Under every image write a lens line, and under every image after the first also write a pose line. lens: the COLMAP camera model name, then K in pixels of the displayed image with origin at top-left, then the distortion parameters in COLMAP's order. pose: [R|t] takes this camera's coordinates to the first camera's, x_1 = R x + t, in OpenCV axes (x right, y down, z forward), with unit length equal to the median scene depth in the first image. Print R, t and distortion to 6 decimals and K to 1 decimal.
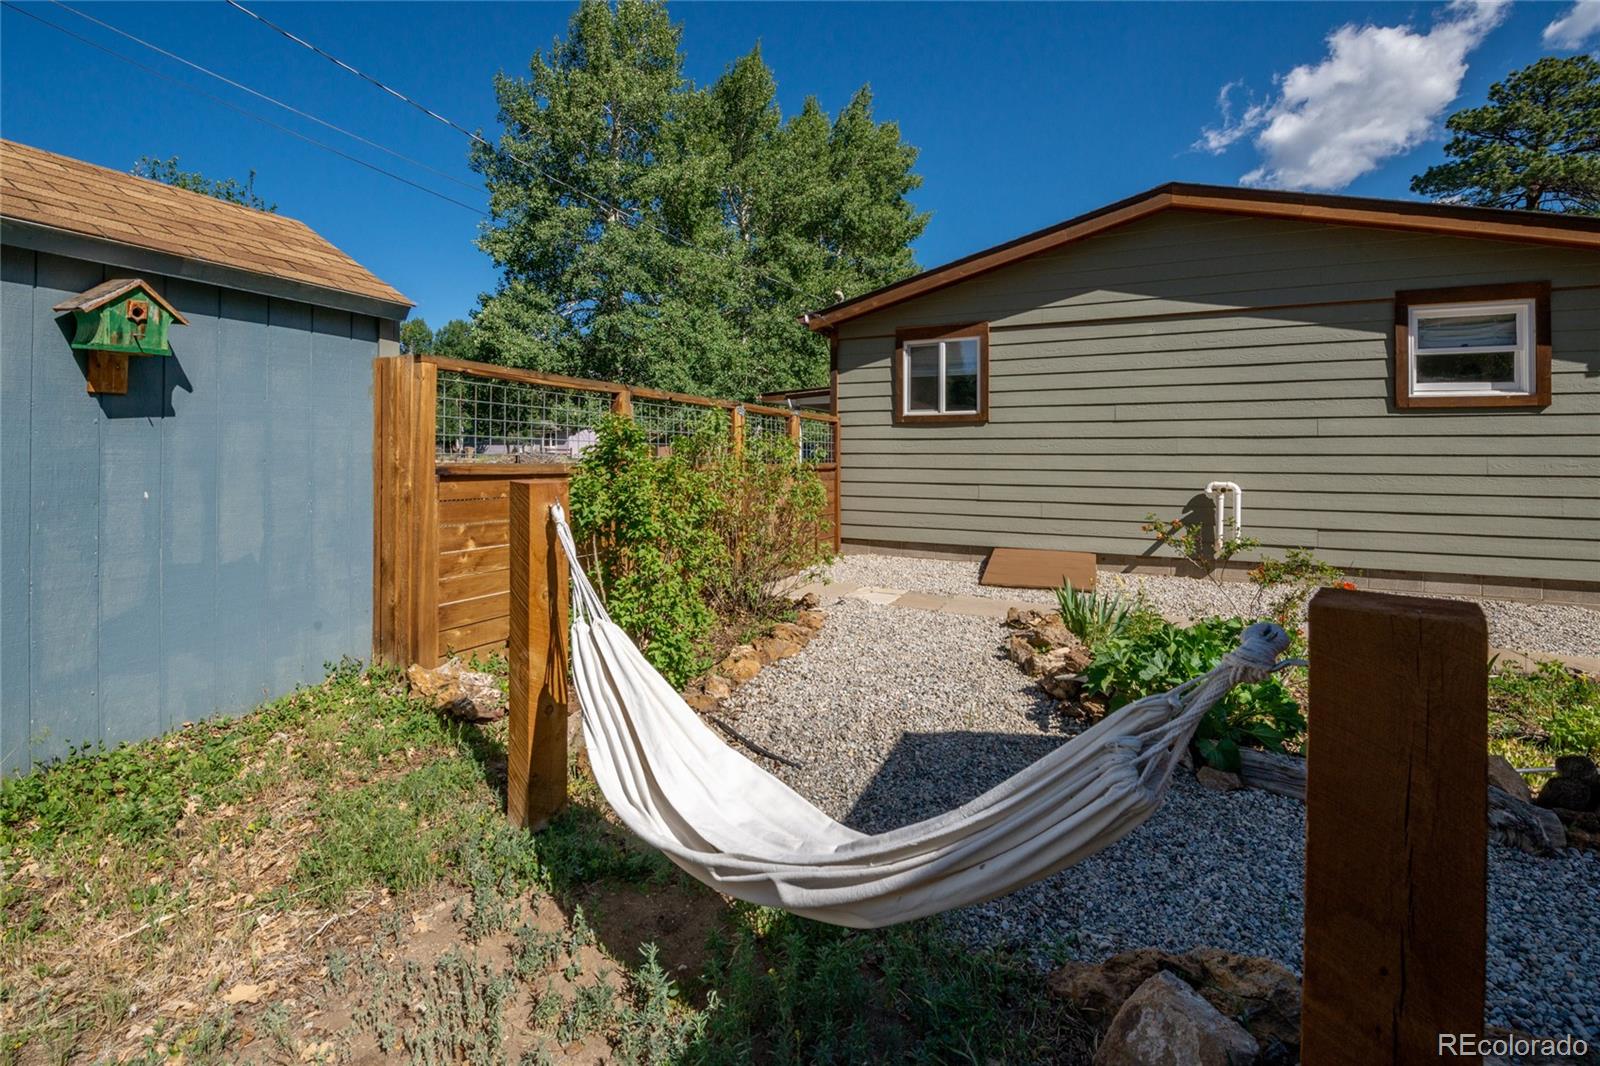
lens RADIAL K [[665.3, 0, 817.6], [0, 665.3, 446.3], [0, 0, 1]] dist [-0.012998, 0.000838]
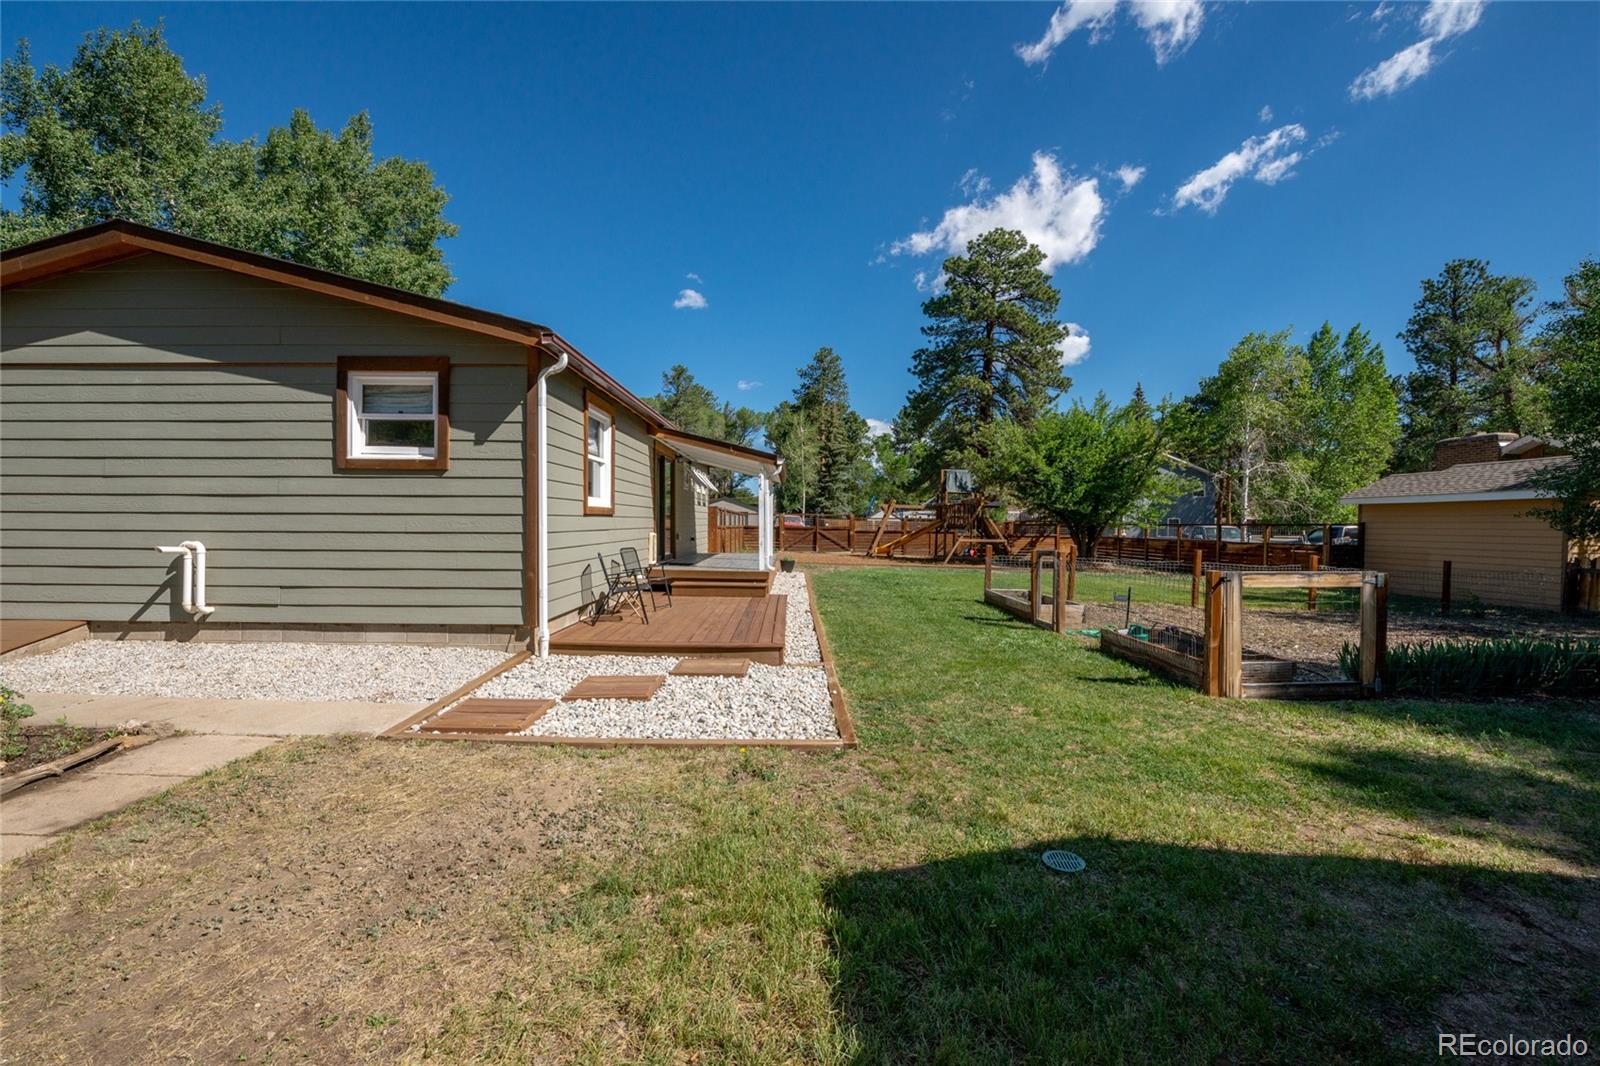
lens RADIAL K [[665.3, 0, 763.1], [0, 665.3, 525.0], [0, 0, 1]] dist [-0.012998, 0.000838]
pose [[0.916595, -0.001834, 0.399814, 1.082021], [-0.006518, 0.999788, 0.019529, 0.006927], [-0.399765, -0.020506, 0.916388, -0.234668]]
